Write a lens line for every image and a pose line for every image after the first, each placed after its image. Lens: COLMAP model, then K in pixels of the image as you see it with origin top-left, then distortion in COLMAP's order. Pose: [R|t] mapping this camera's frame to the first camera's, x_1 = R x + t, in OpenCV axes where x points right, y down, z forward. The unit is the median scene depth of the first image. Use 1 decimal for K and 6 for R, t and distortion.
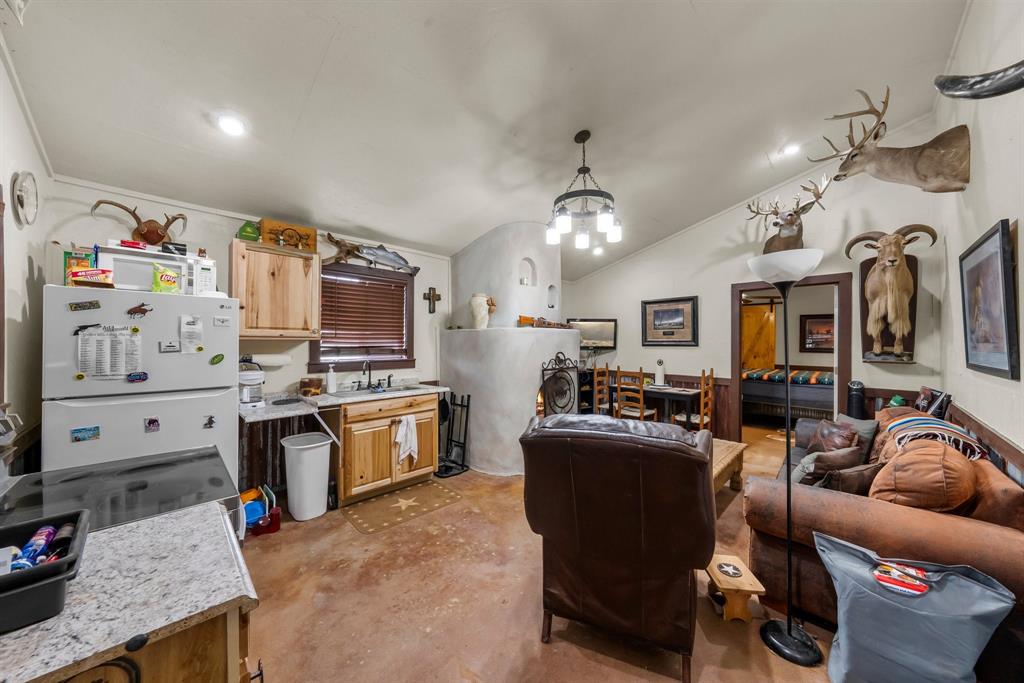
lens RADIAL K [[351.8, 0, 511.6], [0, 351.8, 340.9], [0, 0, 1]] dist [-0.002801, 0.000042]
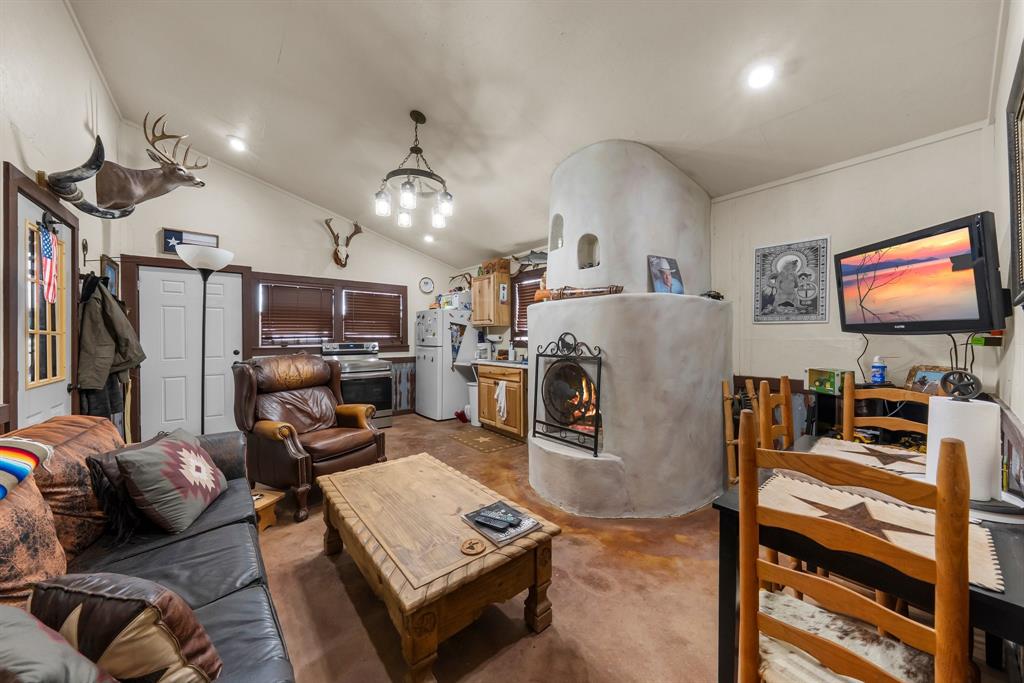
lens RADIAL K [[351.8, 0, 515.1], [0, 351.8, 338.4], [0, 0, 1]] dist [-0.002801, 0.000042]
pose [[-0.092935, 0.002306, -0.995670, 1.033403], [0.002592, 0.999994, 0.002074, 0.050797], [0.995669, -0.002388, -0.092940, 1.194460]]
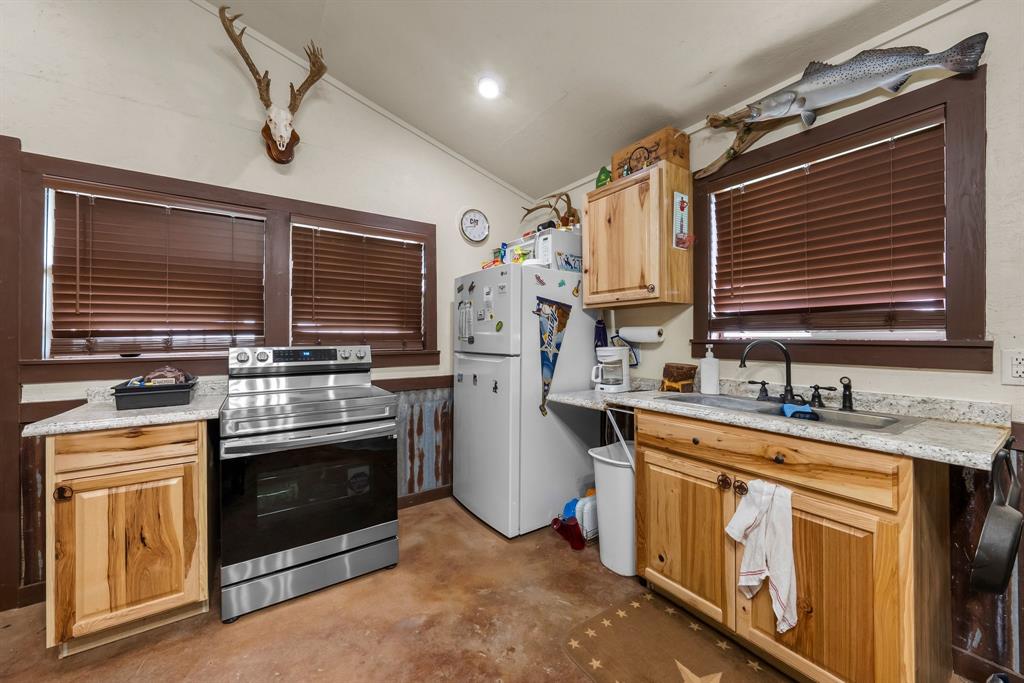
lens RADIAL K [[379.0, 0, 511.1], [0, 379.0, 336.4], [0, 0, 1]] dist [0.001186, -0.000283]
pose [[-0.184212, -0.003420, -0.982881, 0.153343], [0.004293, 0.999982, -0.004284, 0.057541], [0.982877, -0.005009, -0.184194, 0.823139]]
